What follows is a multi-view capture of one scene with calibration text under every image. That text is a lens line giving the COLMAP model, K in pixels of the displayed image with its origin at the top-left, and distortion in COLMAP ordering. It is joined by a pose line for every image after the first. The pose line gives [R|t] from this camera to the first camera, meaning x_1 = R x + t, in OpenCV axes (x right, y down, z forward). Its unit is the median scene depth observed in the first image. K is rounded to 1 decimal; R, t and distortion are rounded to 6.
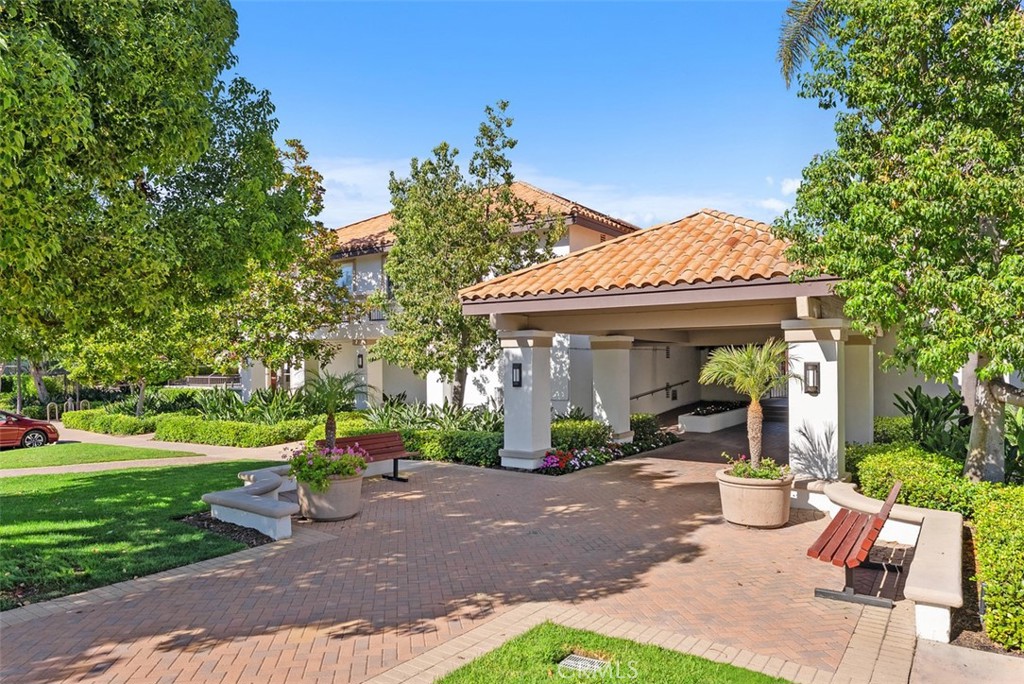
lens RADIAL K [[651.1, 0, 511.7], [0, 651.1, 357.1], [0, 0, 1]] dist [-0.002895, 0.000688]
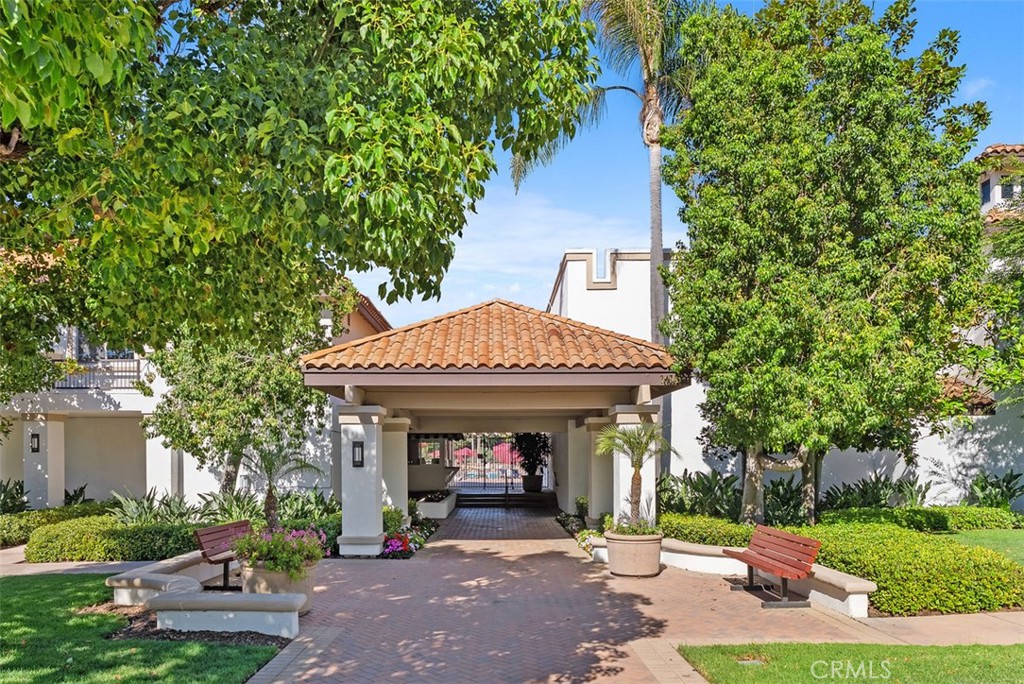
lens RADIAL K [[699.5, 0, 511.9], [0, 699.5, 461.6], [0, 0, 1]] dist [-0.000553, 0.001487]
pose [[0.812078, -0.001802, 0.583546, -0.390665], [-0.003018, 0.999969, 0.007288, 0.029864], [-0.583541, -0.007680, 0.812047, 0.072847]]
